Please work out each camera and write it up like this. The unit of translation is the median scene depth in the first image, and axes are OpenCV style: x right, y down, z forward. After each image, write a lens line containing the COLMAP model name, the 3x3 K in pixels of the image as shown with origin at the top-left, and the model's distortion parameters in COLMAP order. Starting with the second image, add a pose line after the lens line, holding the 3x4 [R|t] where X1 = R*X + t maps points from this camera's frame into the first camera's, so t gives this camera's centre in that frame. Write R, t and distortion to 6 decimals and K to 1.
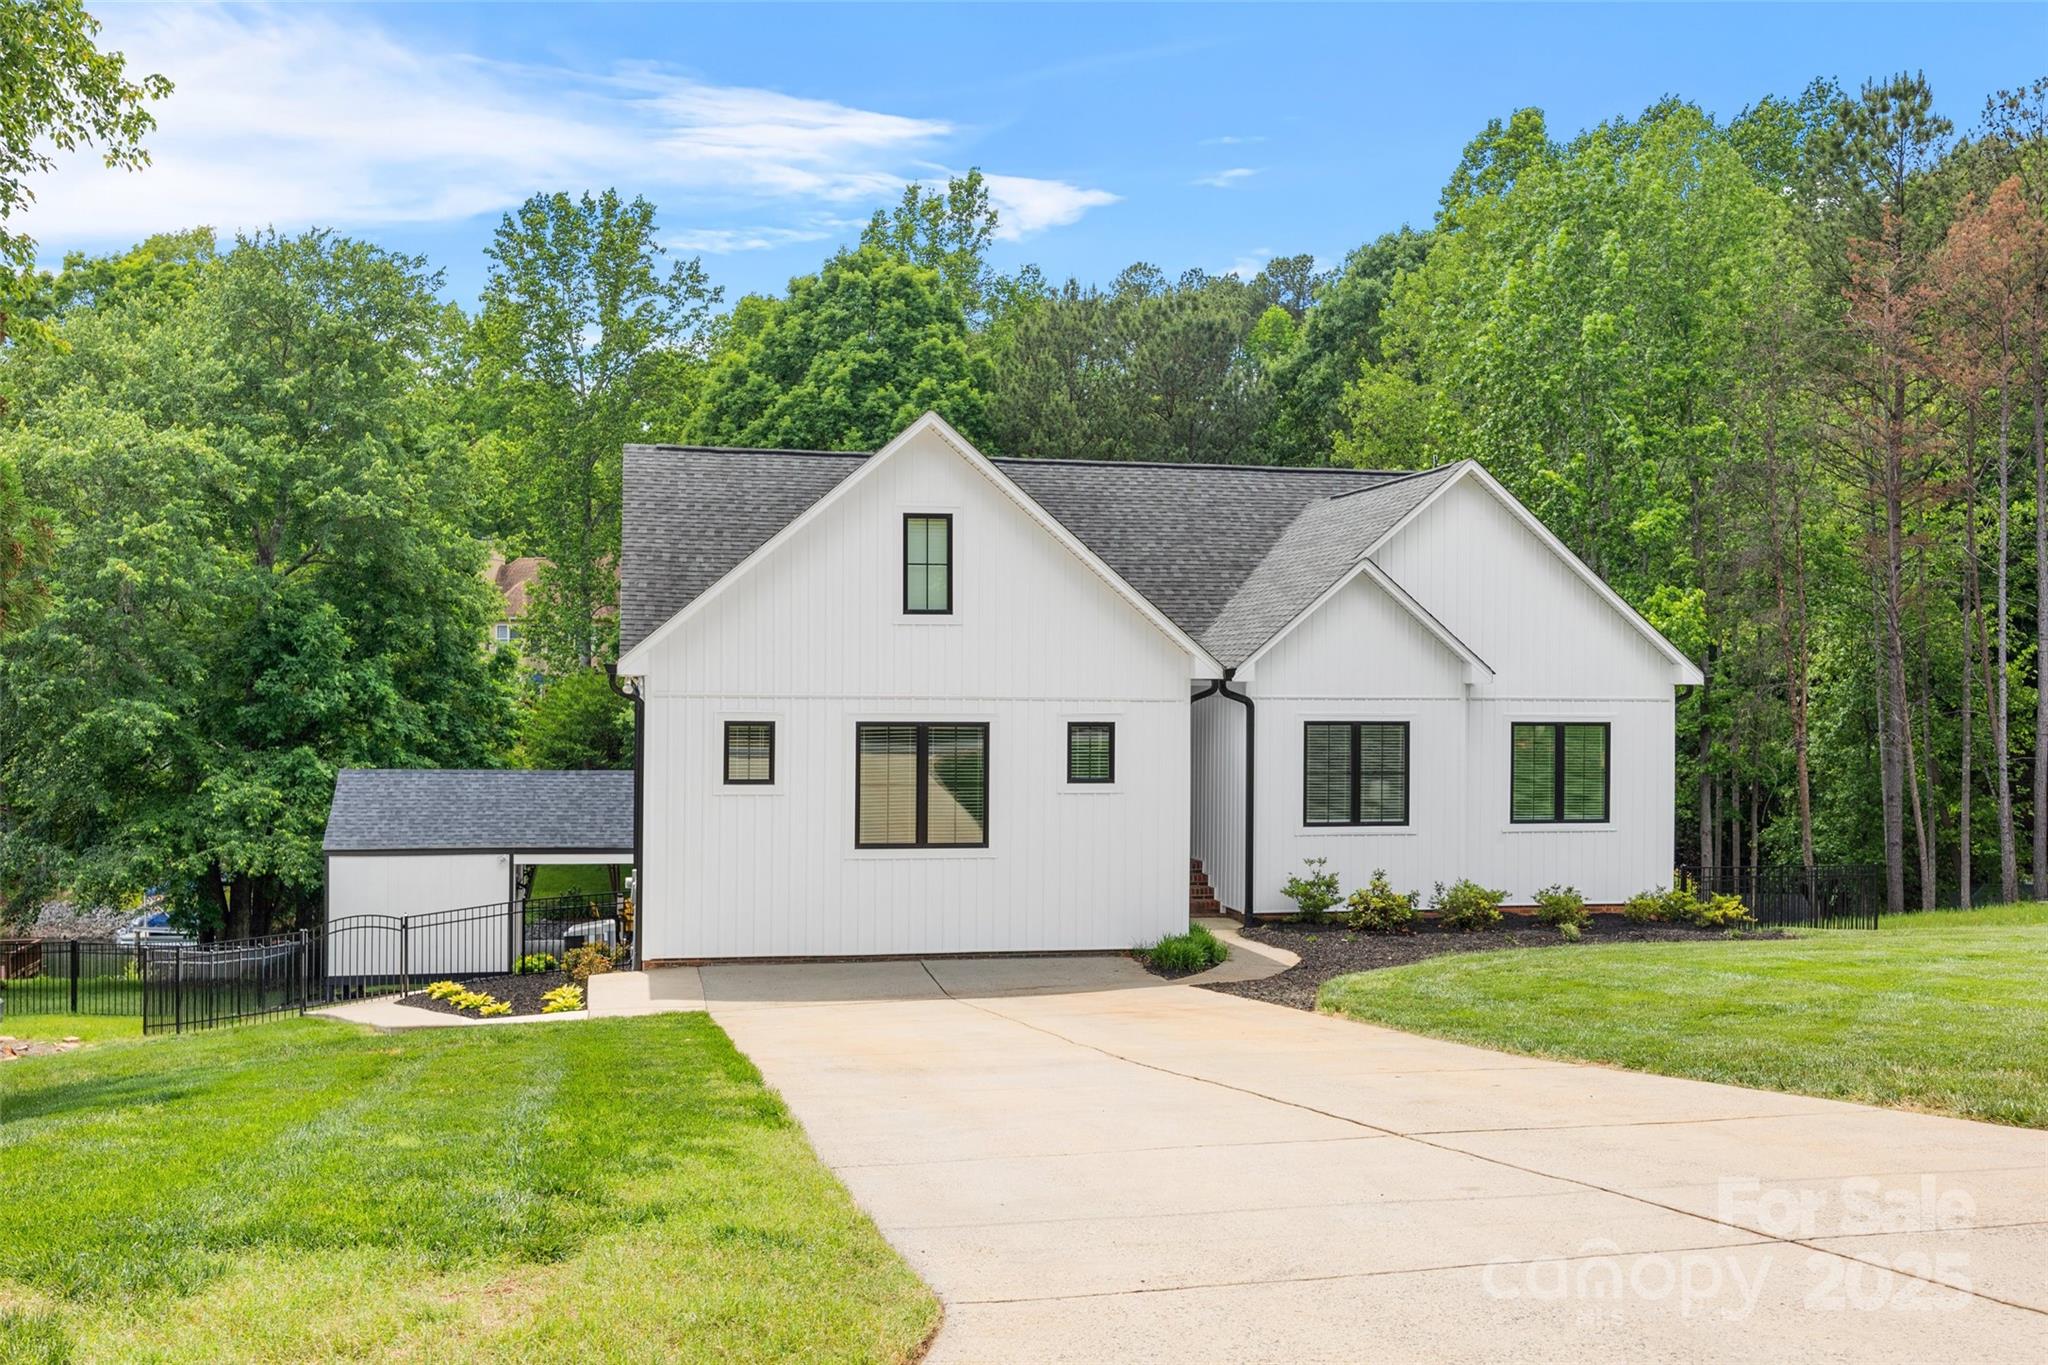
lens RADIAL K [[1927.0, 0, 1025.5], [0, 1927.0, 728.3], [0, 0, 1]] dist [-0.014168, 0.149502]
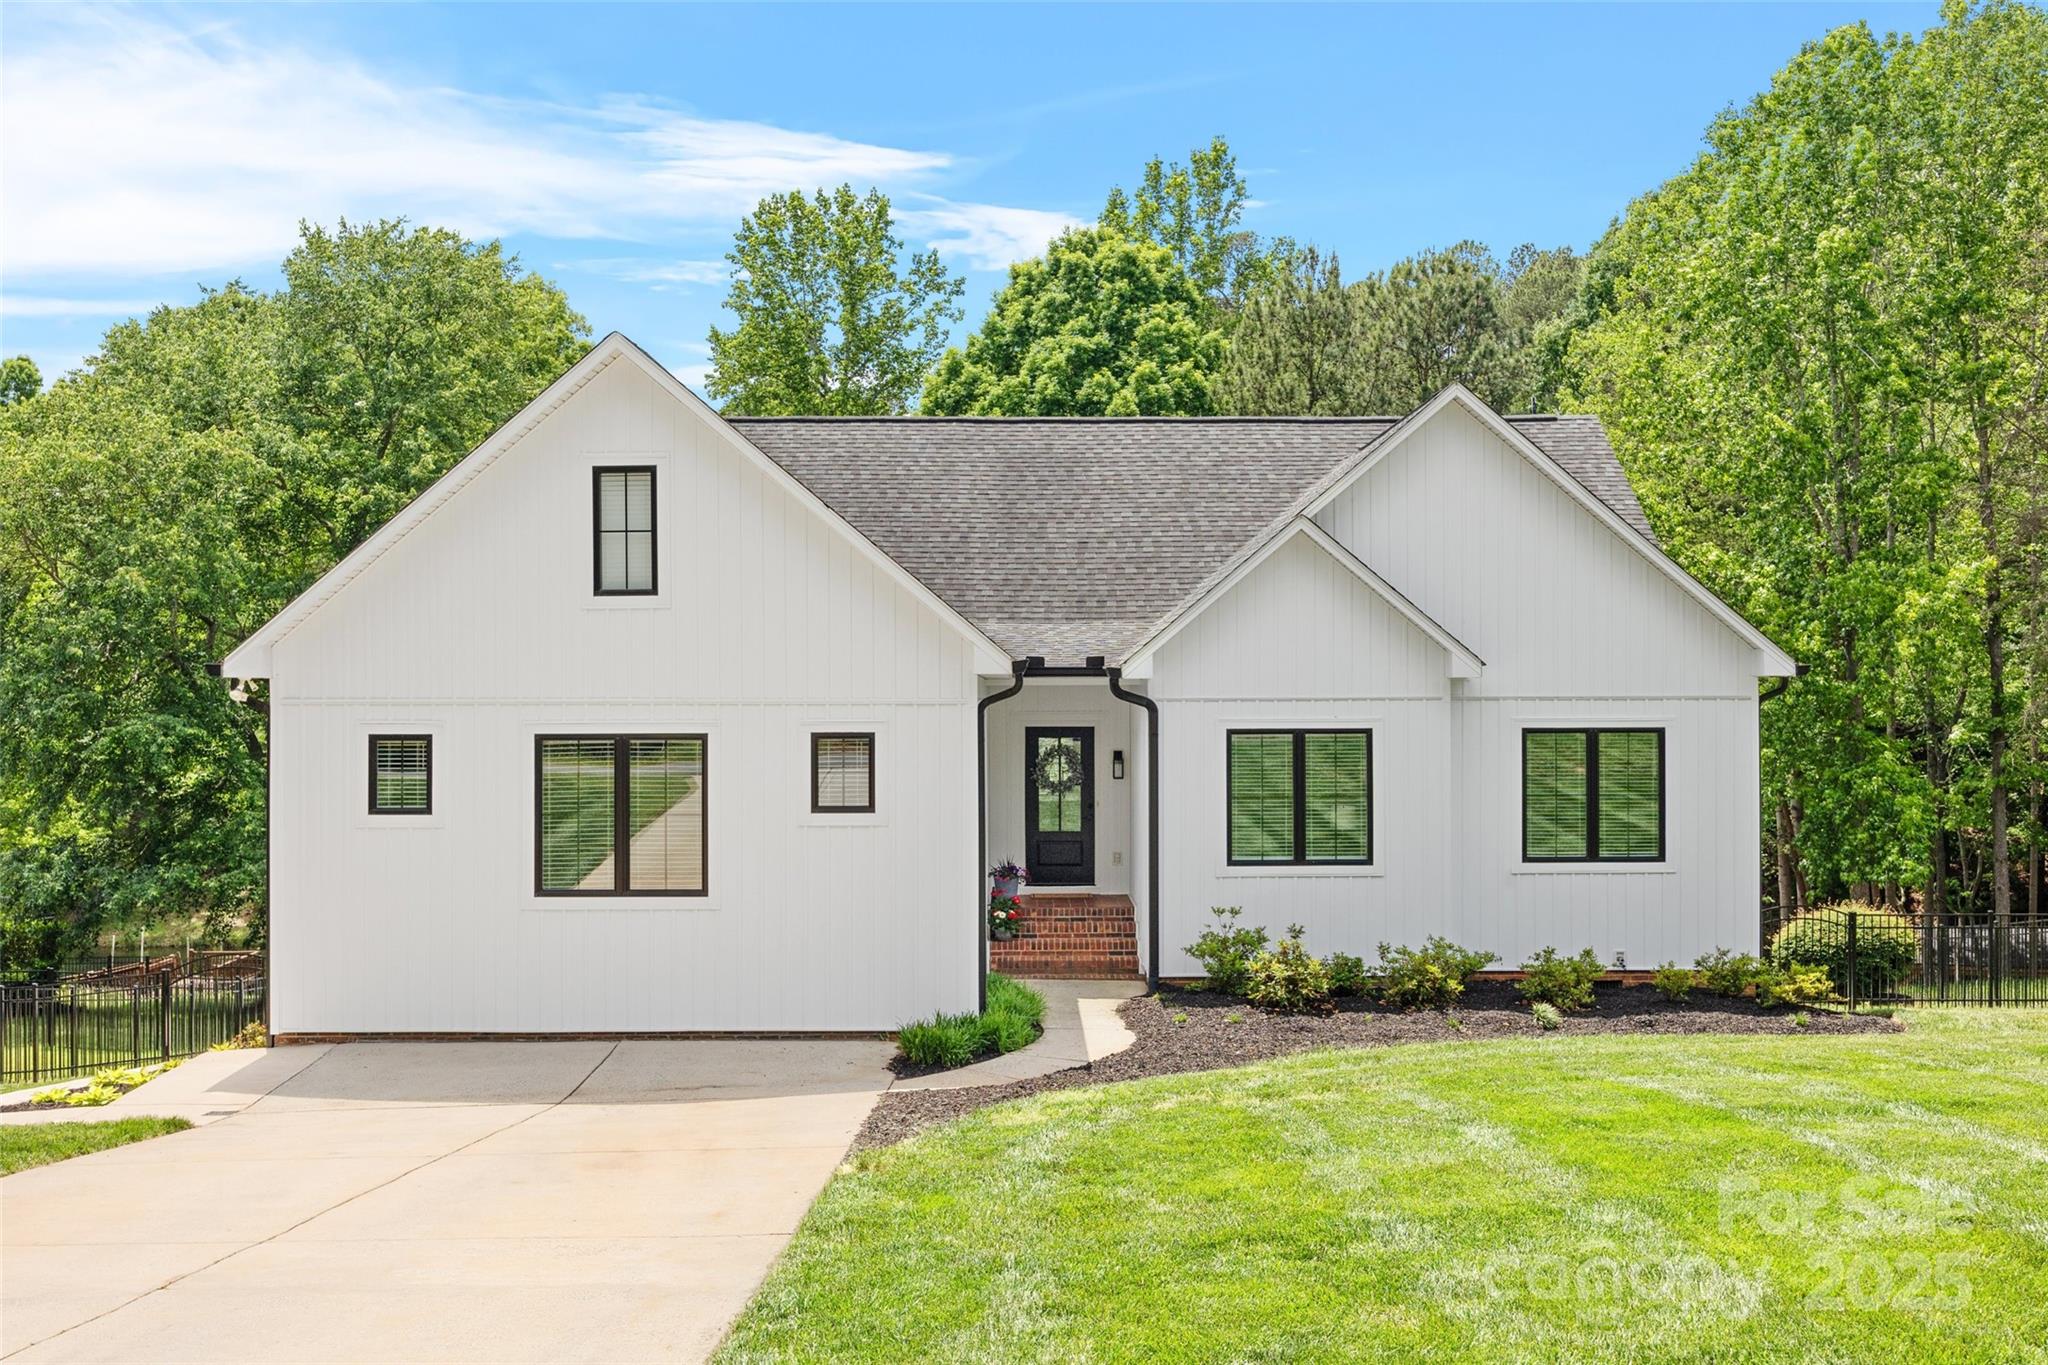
lens RADIAL K [[1927.0, 0, 1025.5], [0, 1927.0, 728.3], [0, 0, 1]] dist [-0.014168, 0.149502]
pose [[0.979889, -0.007401, -0.199404, 0.076505], [0.006488, 0.999965, -0.005234, -0.000165], [0.199436, 0.003835, 0.979903, 0.079125]]
